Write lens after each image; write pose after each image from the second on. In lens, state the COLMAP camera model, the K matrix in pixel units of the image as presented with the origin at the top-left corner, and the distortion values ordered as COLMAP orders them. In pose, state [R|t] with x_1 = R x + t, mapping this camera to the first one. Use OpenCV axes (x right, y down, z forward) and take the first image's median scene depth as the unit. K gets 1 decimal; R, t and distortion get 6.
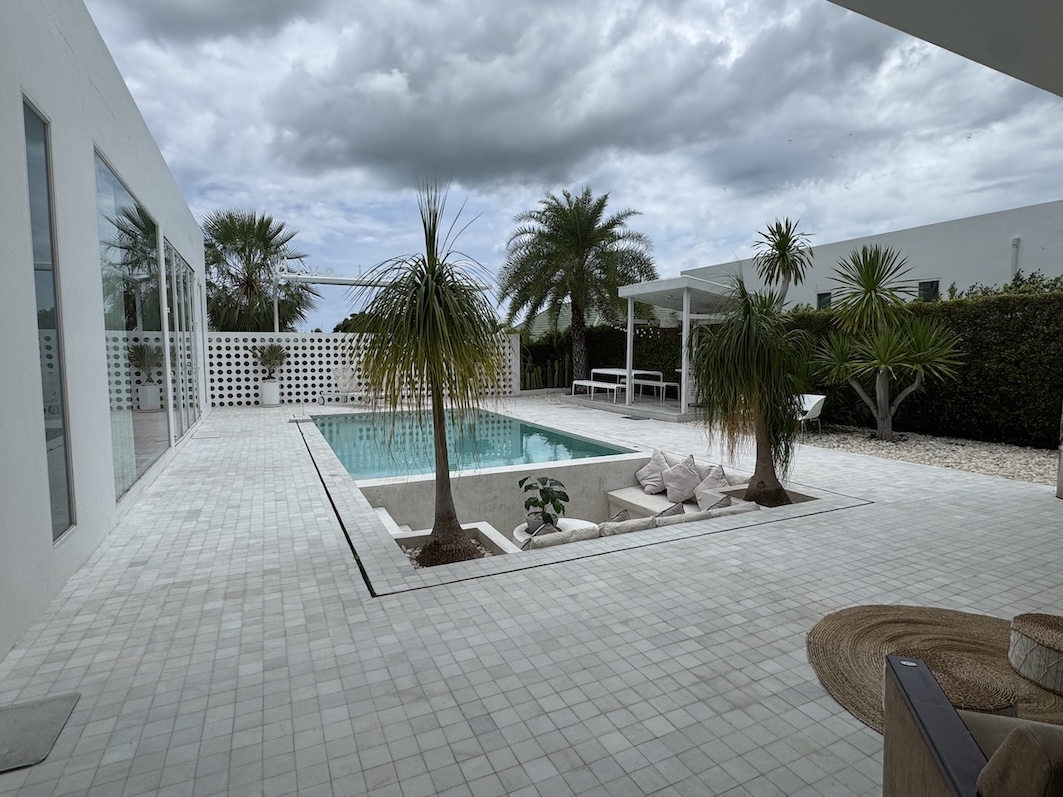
lens RADIAL K [[561.7, 0, 530.4], [0, 561.7, 389.7], [0, 0, 1]] dist [0.000890, 0.001036]
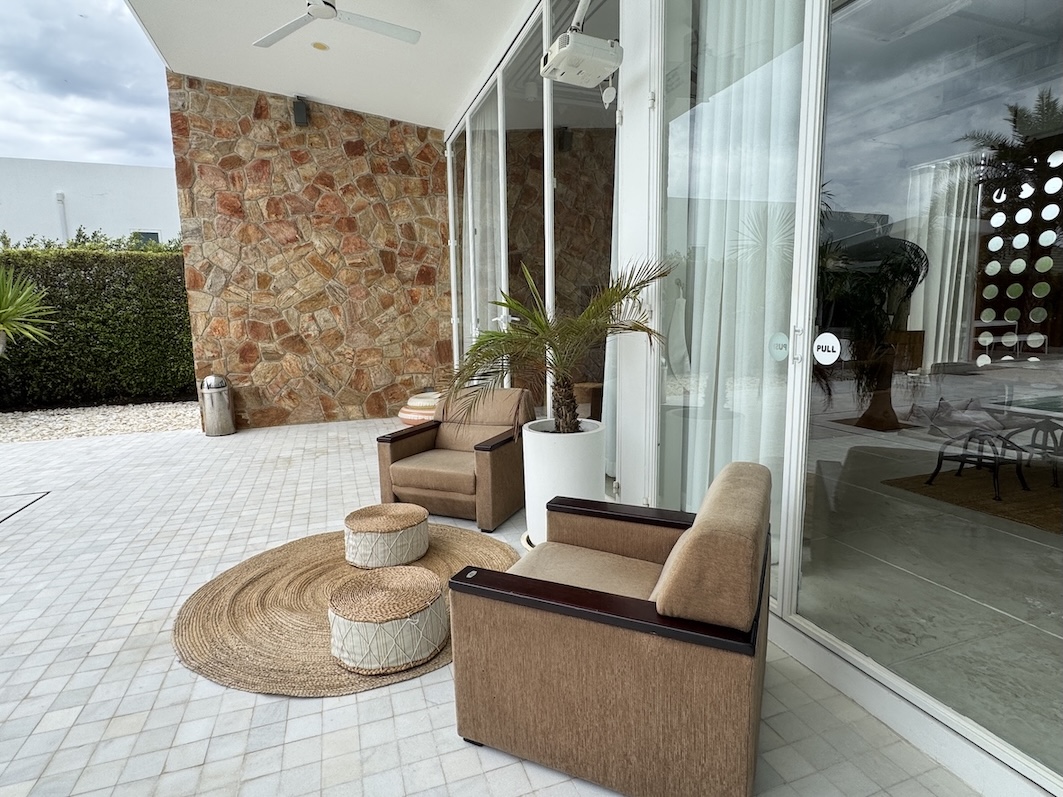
lens RADIAL K [[561.7, 0, 530.8], [0, 561.7, 394.3], [0, 0, 1]] dist [0.000890, 0.001036]
pose [[0.106976, -0.133079, 0.985315, -0.081304], [0.085379, 0.988571, 0.124249, 0.041826], [-0.990589, 0.070834, 0.117115, 0.351674]]
